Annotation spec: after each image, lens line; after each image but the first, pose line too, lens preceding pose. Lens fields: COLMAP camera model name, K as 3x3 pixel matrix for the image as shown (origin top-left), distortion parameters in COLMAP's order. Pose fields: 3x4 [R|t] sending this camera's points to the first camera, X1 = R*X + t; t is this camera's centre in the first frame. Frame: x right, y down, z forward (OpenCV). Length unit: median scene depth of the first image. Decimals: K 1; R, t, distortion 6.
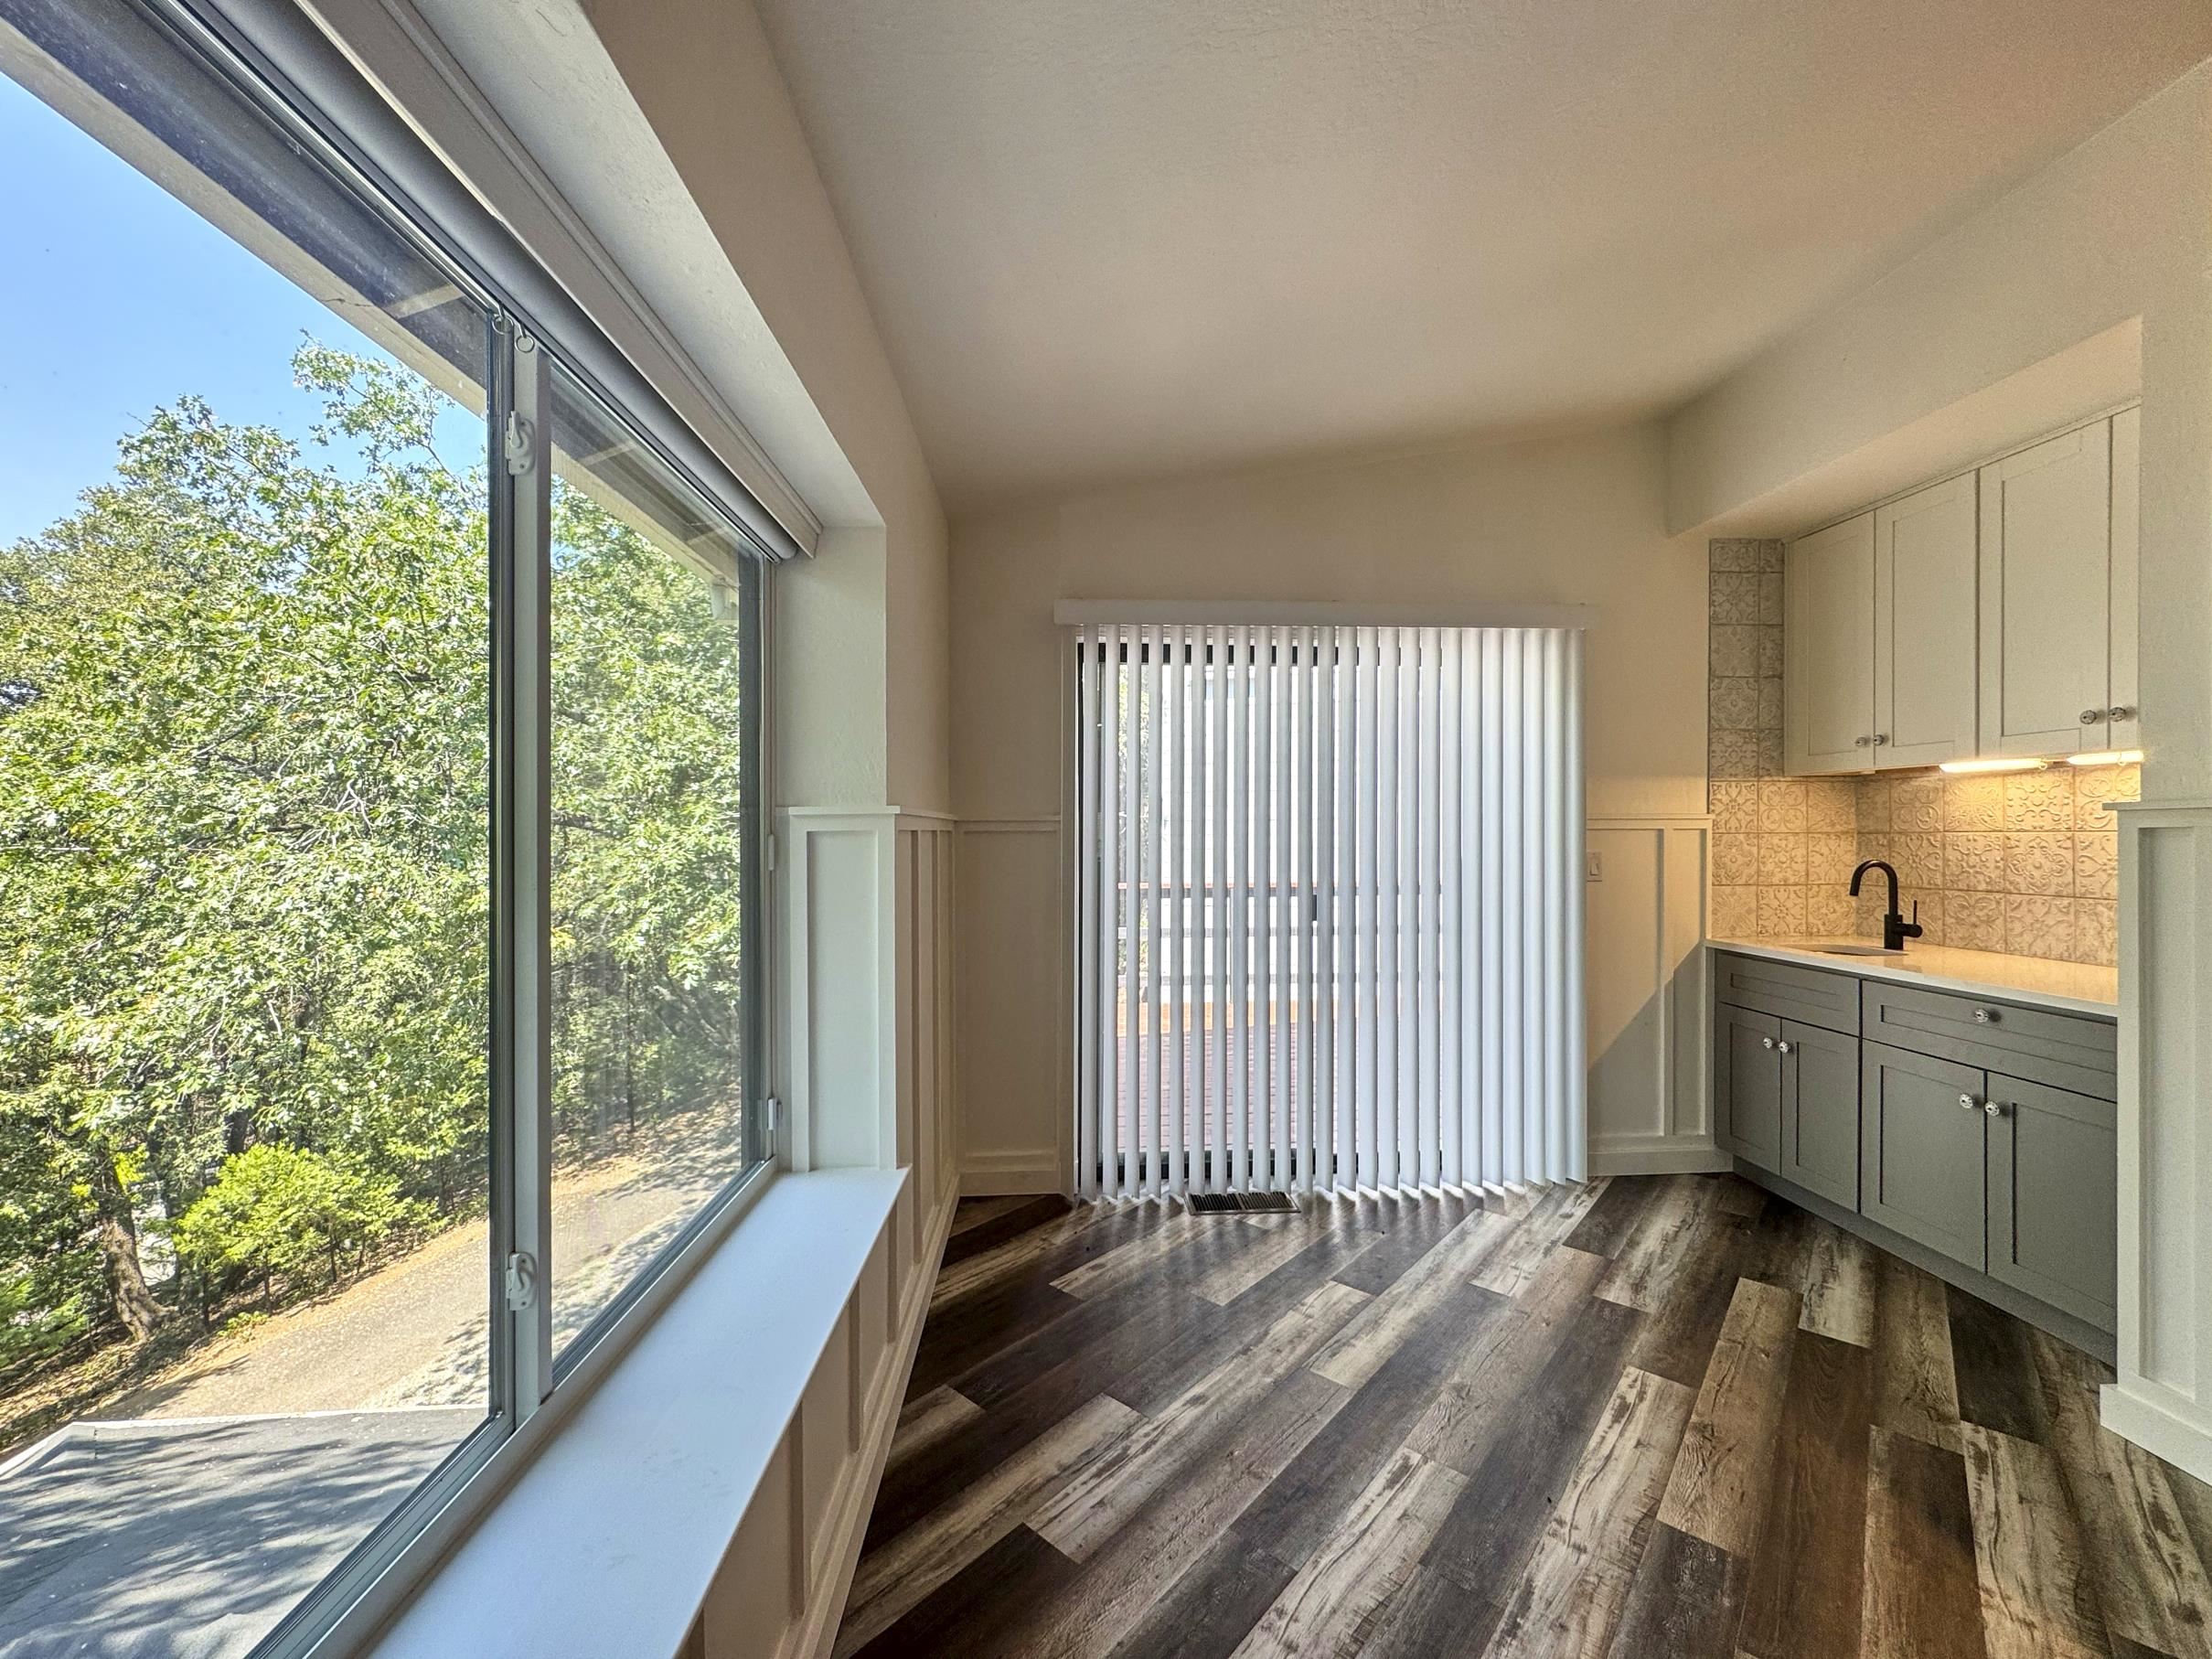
lens RADIAL K [[883.0, 0, 1106.0], [0, 883.0, 829.5], [0, 0, 1]] dist [-0.003342, -0.000288]
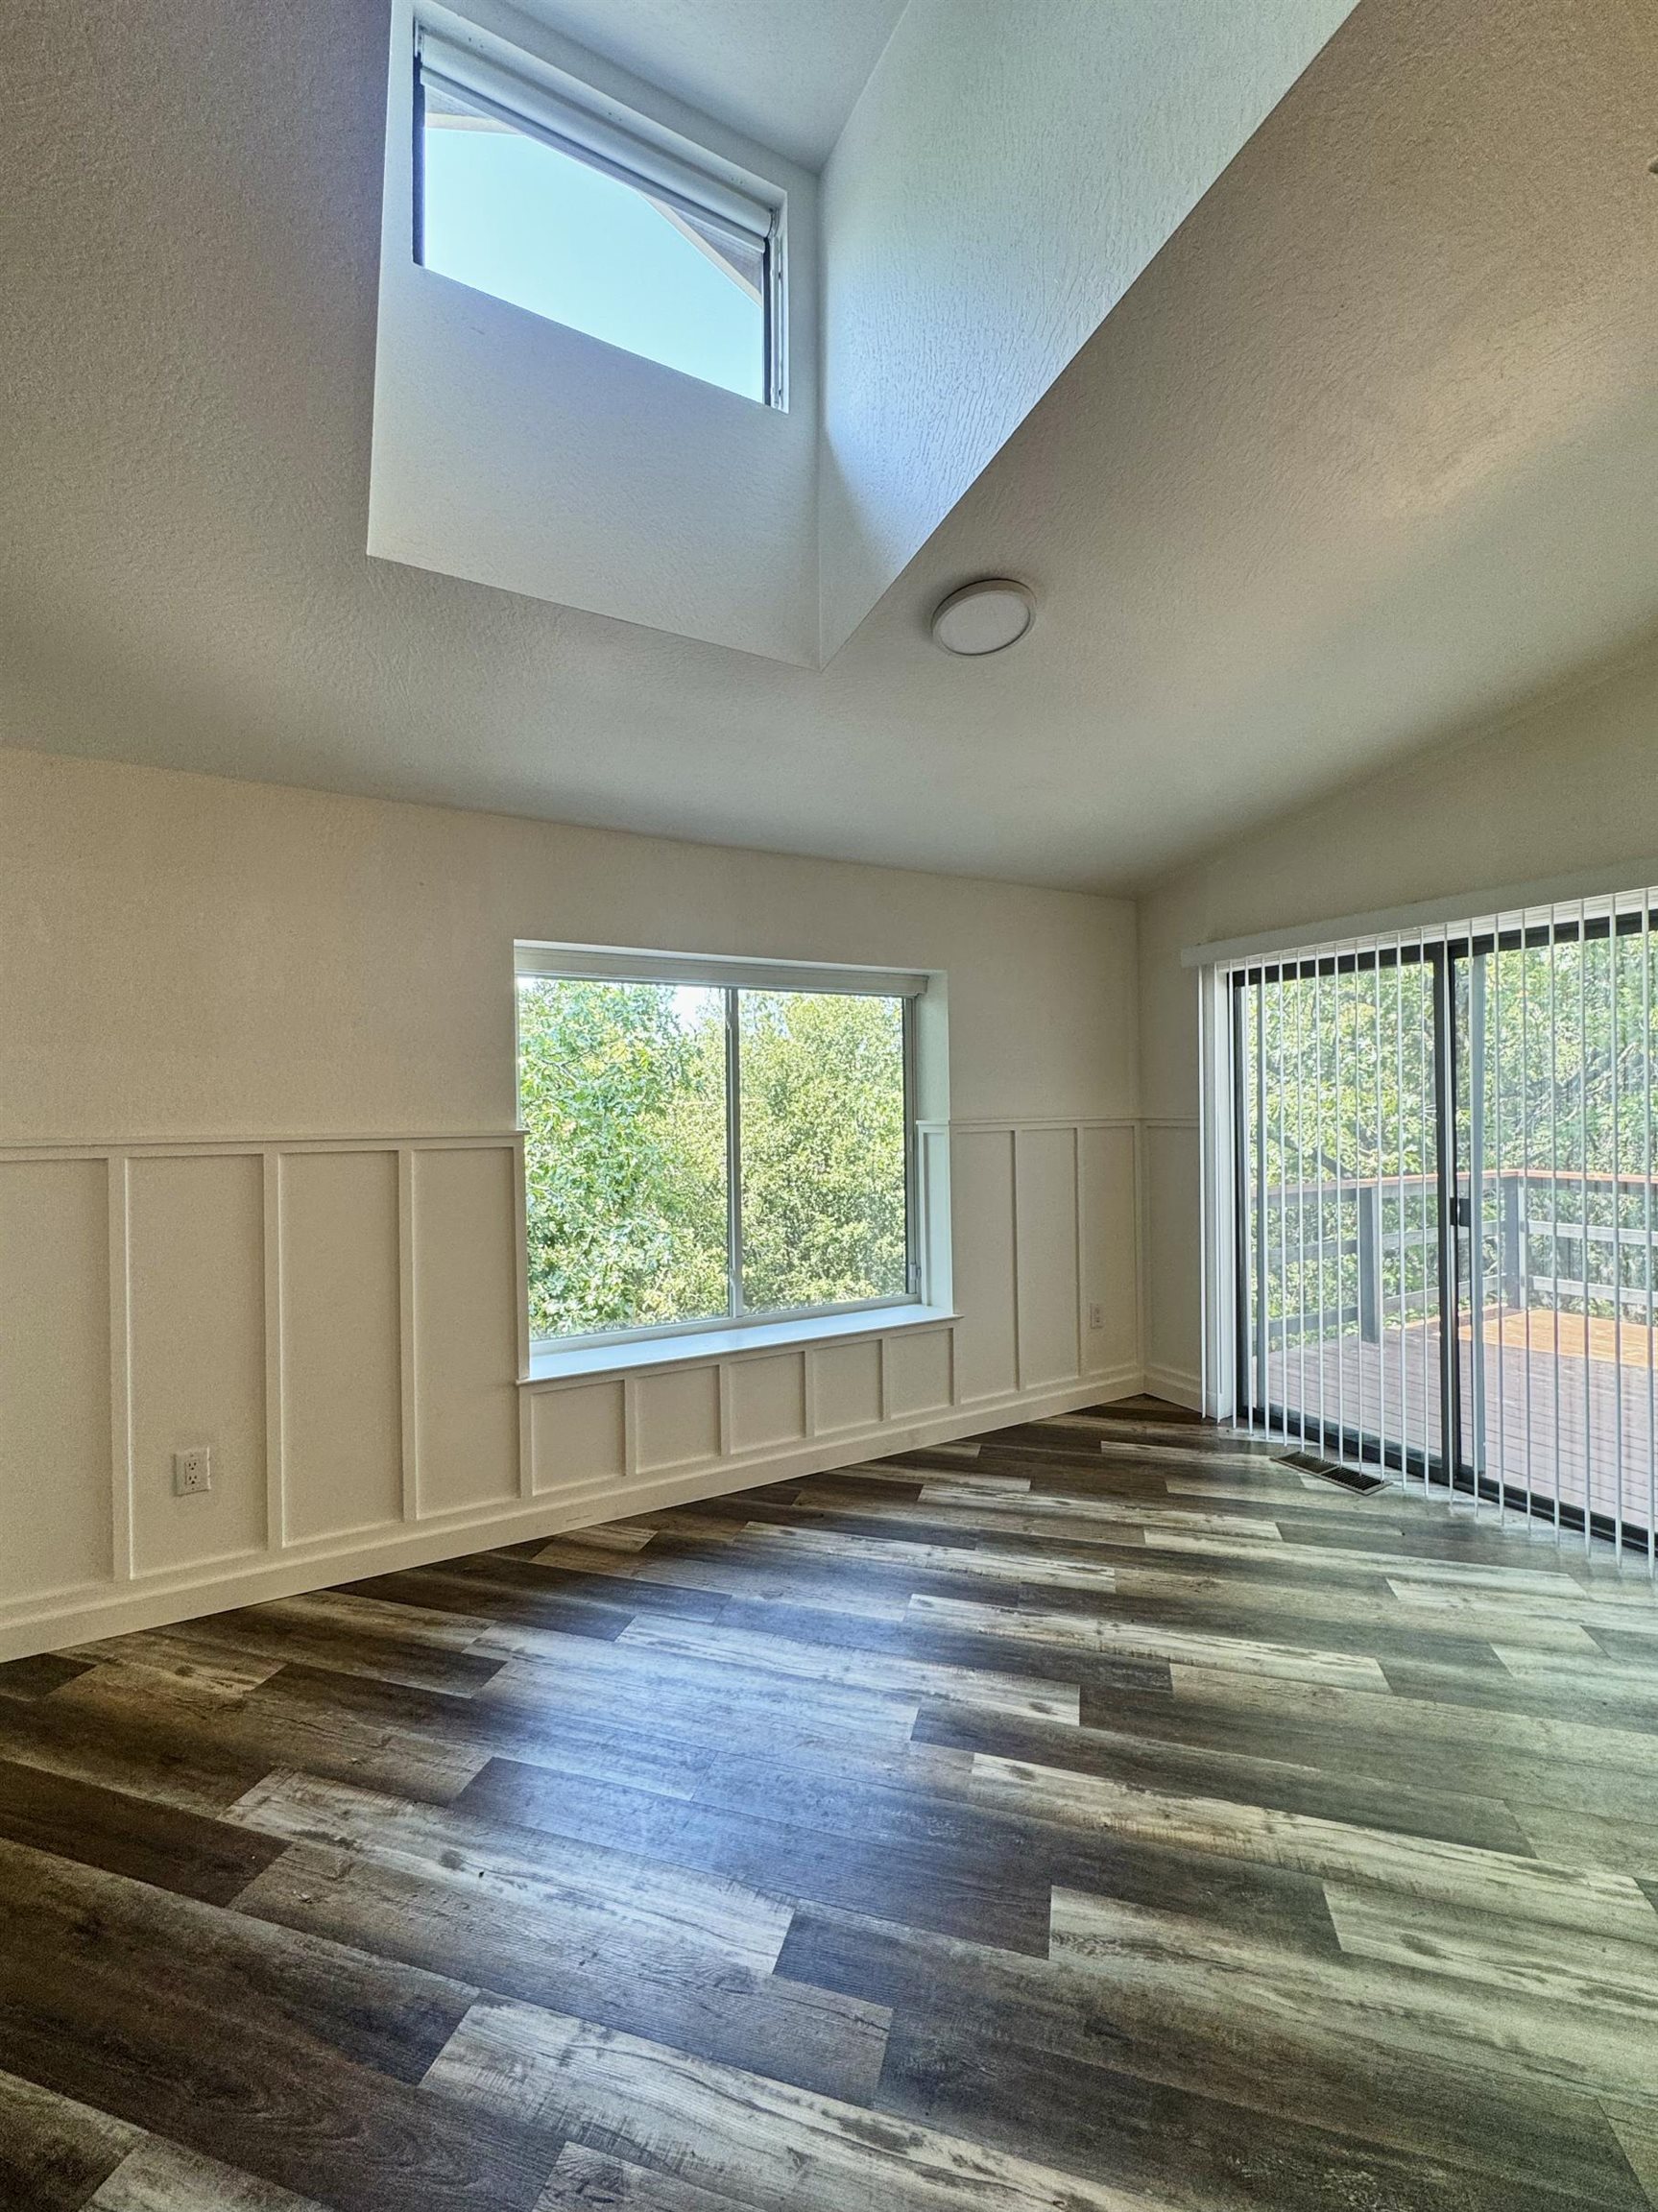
lens RADIAL K [[882.9, 0, 835.9], [0, 882.9, 1111.3], [0, 0, 1]] dist [-0.003342, -0.000288]
pose [[0.442167, 0.010000, -0.896877, 1.453474], [0.013080, 0.999760, 0.017595, -0.090211], [0.896837, -0.019511, 0.441930, -0.044795]]
